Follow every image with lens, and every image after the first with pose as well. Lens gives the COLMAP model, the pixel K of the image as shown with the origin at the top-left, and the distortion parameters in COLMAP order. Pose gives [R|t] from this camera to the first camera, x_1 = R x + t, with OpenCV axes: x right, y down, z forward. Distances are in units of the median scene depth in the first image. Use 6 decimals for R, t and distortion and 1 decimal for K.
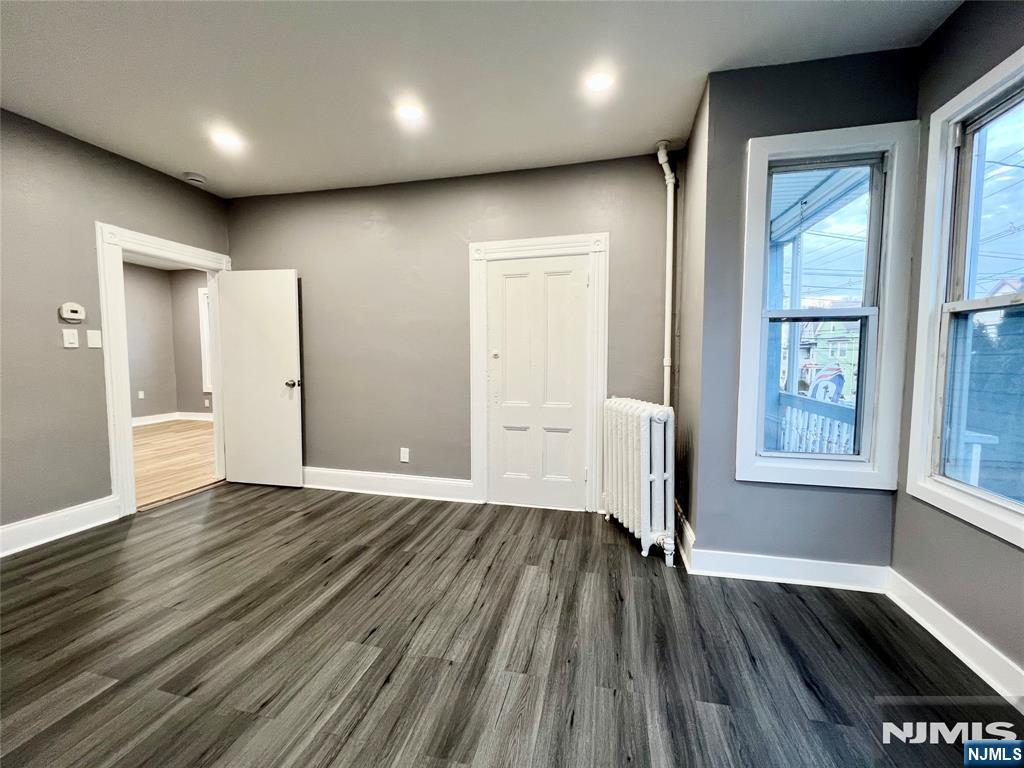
lens RADIAL K [[407.8, 0, 515.7], [0, 407.8, 383.0], [0, 0, 1]] dist [0.000267, -0.000119]
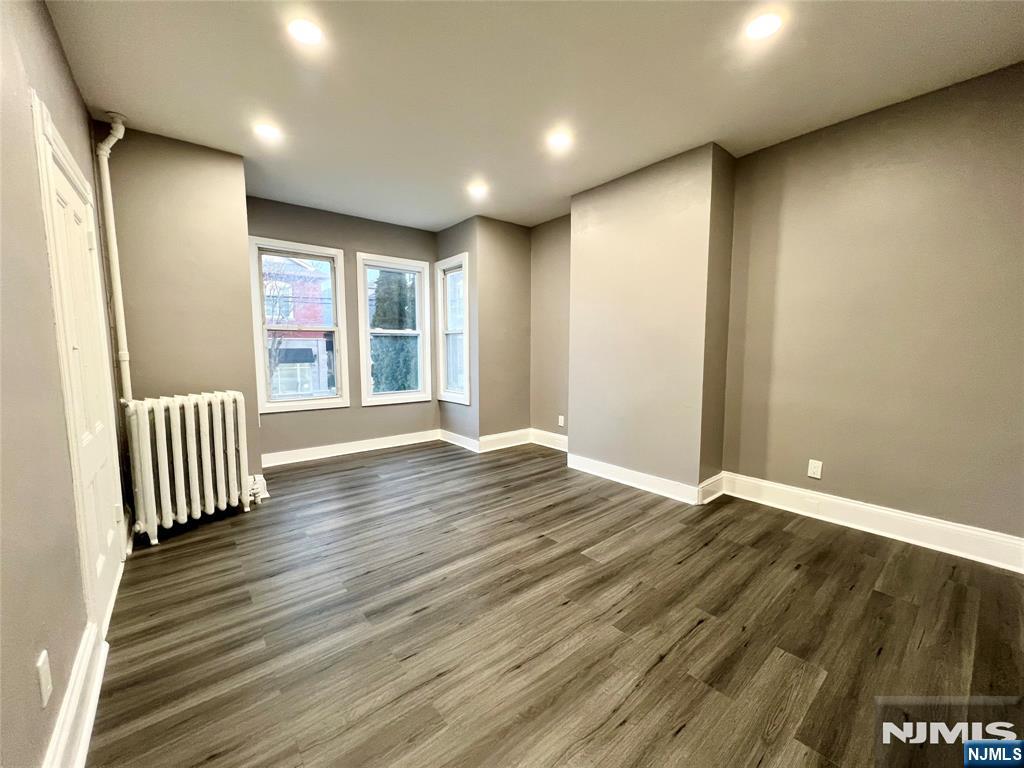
lens RADIAL K [[407.8, 0, 514.4], [0, 407.8, 381.9], [0, 0, 1]] dist [0.000267, -0.000119]
pose [[-0.793376, -0.054963, 0.606246, -1.454054], [0.044884, 0.987923, 0.148304, -0.151357], [-0.607075, 0.144871, -0.781327, 1.977304]]
